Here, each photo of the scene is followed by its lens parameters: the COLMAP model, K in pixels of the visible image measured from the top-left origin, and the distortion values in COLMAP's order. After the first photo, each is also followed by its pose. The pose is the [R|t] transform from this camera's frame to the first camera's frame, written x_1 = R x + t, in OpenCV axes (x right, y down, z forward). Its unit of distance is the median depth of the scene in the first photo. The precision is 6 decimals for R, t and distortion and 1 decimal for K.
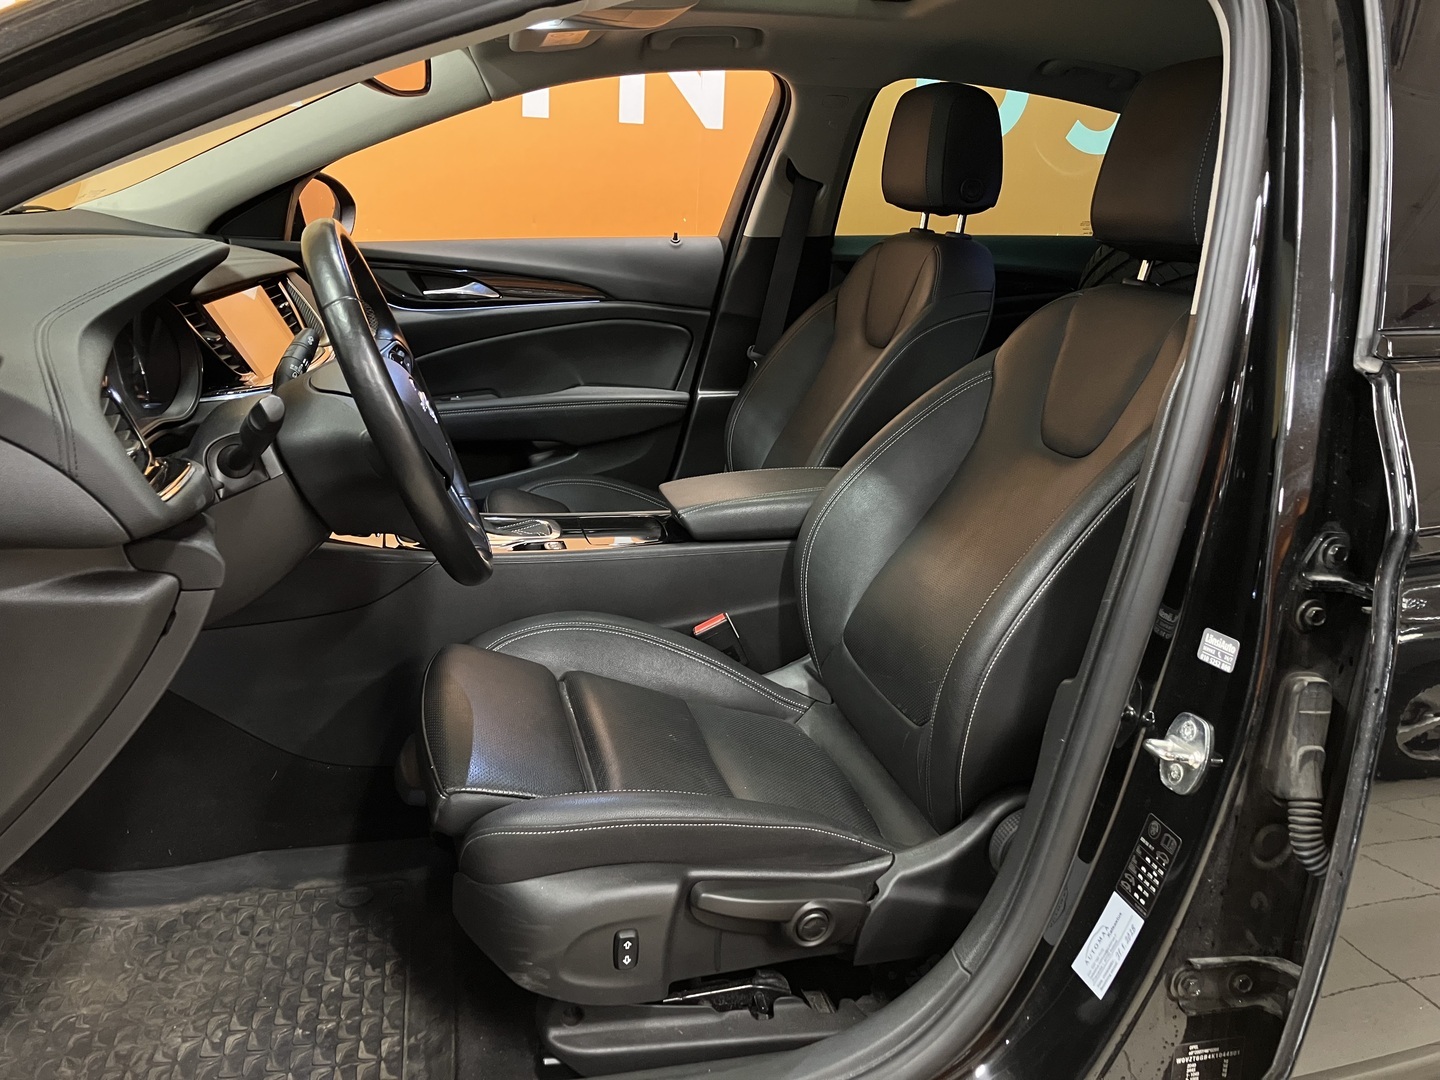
lens RADIAL K [[1137.4, 0, 720.0], [0, 1137.4, 540.0], [0, 0, 1]] dist [0.008550, 0.003353]
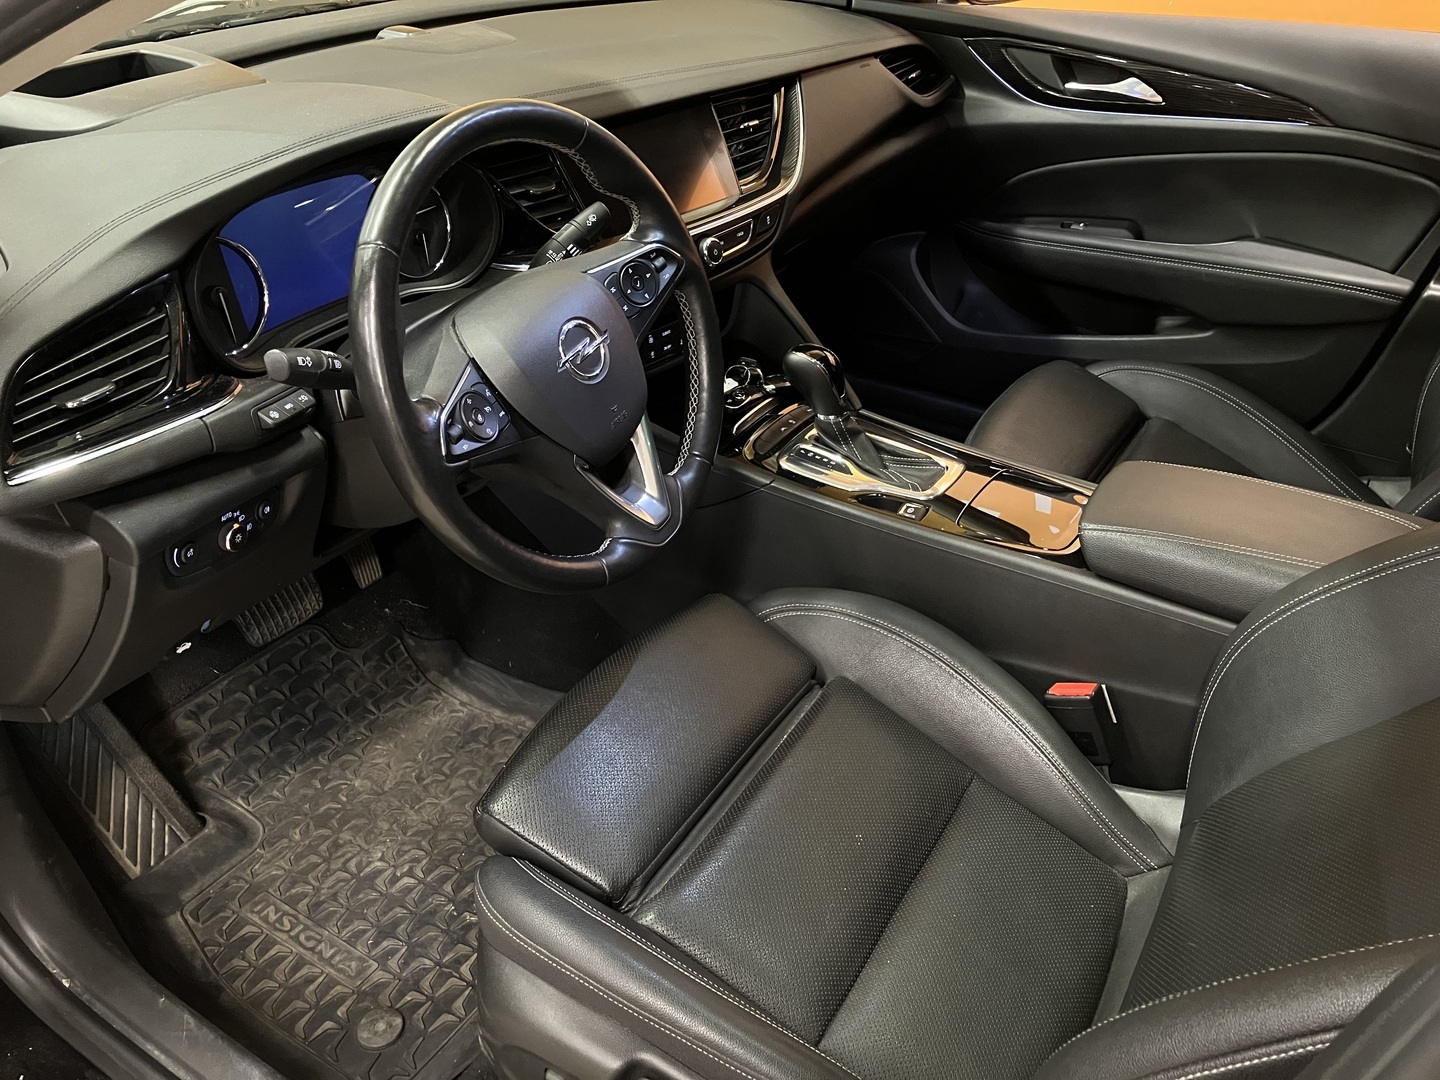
lens RADIAL K [[1137.4, 0, 720.0], [0, 1137.4, 540.0], [0, 0, 1]] dist [0.008550, 0.003353]
pose [[0.703029, 0.364033, -0.610926, 0.161875], [-0.201376, 0.925797, 0.319919, -0.132493], [0.682055, -0.101886, 0.724169, 0.246965]]
